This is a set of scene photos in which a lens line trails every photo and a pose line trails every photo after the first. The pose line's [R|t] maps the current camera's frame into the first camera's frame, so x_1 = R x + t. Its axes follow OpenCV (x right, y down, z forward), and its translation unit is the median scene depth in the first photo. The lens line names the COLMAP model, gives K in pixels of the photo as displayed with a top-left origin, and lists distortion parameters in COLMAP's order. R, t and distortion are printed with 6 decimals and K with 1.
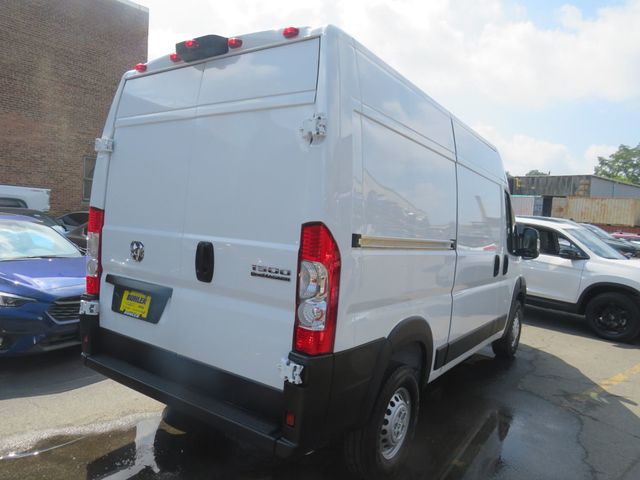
lens RADIAL K [[502.8, 0, 320.0], [0, 502.8, 240.0], [0, 0, 1]] dist [-0.001478, -0.000780]
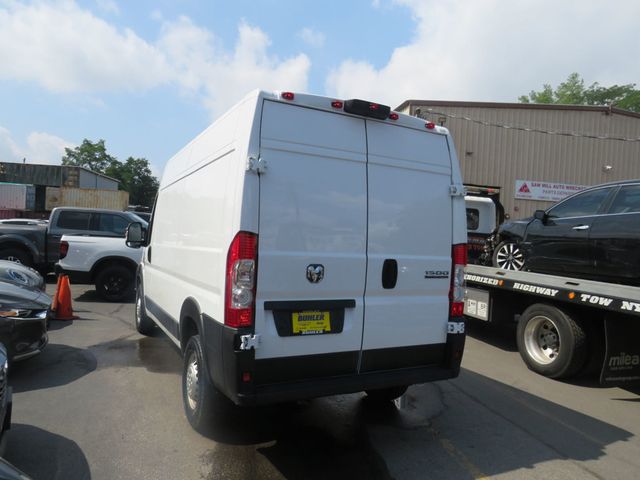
lens RADIAL K [[502.8, 0, 320.0], [0, 502.8, 240.0], [0, 0, 1]] dist [-0.001478, -0.000780]
pose [[0.450498, -0.055236, 0.891067, -0.185514], [0.026022, 0.998473, 0.048738, -0.014214], [-0.892398, 0.001230, 0.451247, 0.070908]]
